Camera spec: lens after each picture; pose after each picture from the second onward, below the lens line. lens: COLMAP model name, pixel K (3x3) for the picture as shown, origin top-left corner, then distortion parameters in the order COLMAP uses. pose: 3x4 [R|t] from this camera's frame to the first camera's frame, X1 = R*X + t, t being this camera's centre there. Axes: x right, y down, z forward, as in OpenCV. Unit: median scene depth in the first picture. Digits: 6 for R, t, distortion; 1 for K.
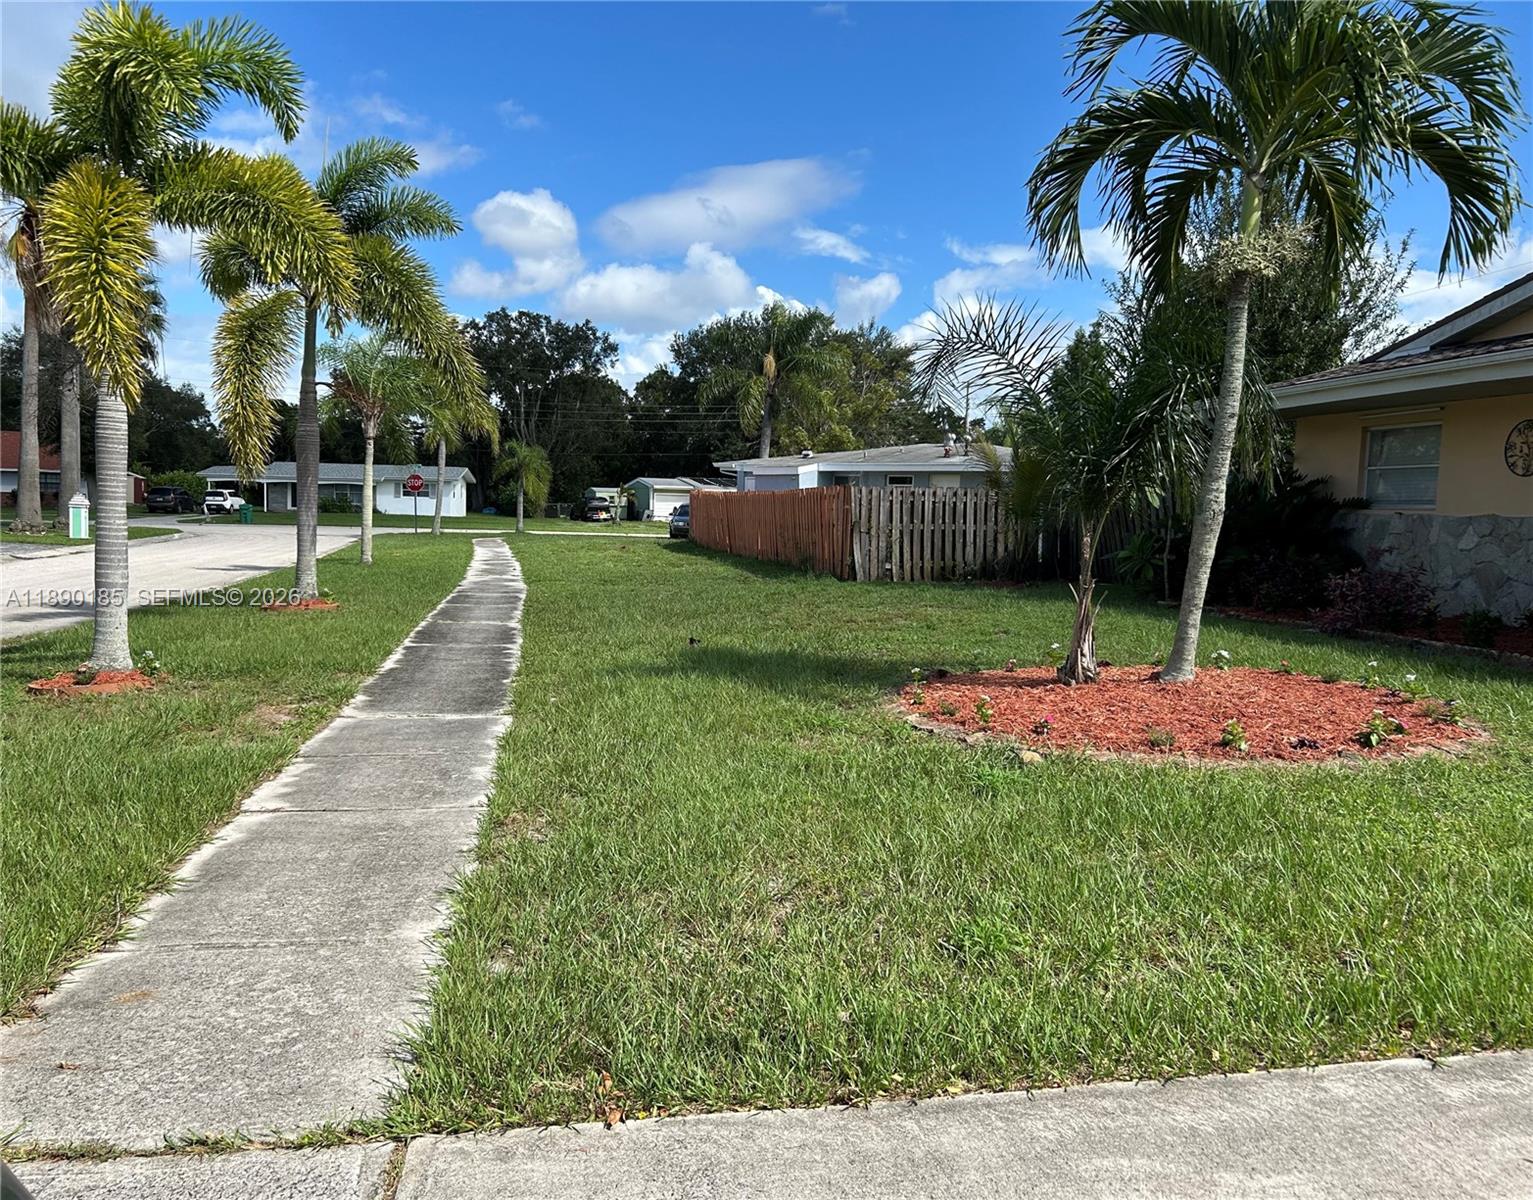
lens RADIAL K [[1228.6, 0, 729.3], [0, 1228.6, 584.7], [0, 0, 1]] dist [0.033157, -0.014284]
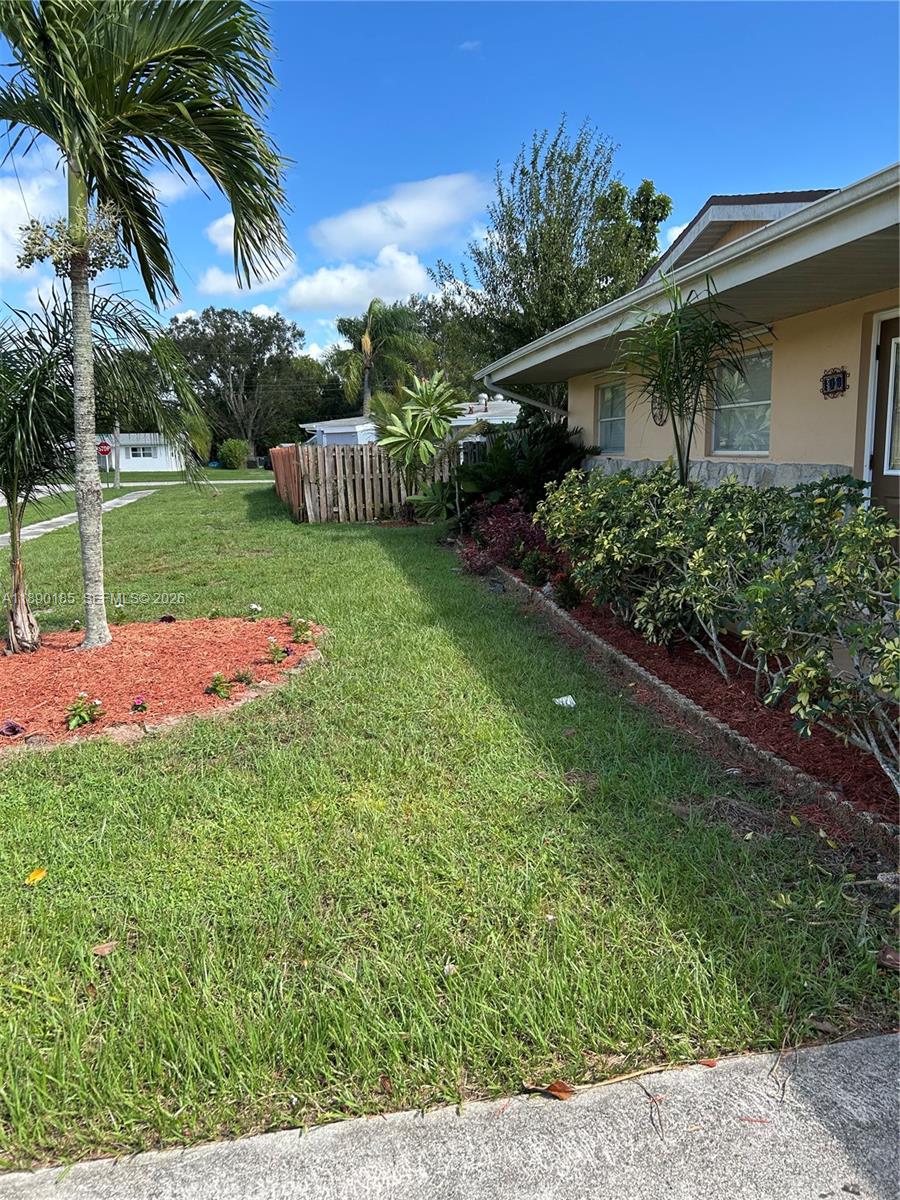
lens RADIAL K [[897.1, 0, 449.5], [0, 897.1, 607.7], [0, 0, 1]] dist [0.047913, -0.047815]
pose [[0.998685, -0.044310, -0.025794, 0.131055], [0.046921, 0.992661, 0.111454, -0.006071], [0.020666, -0.112517, 0.993435, 0.038456]]
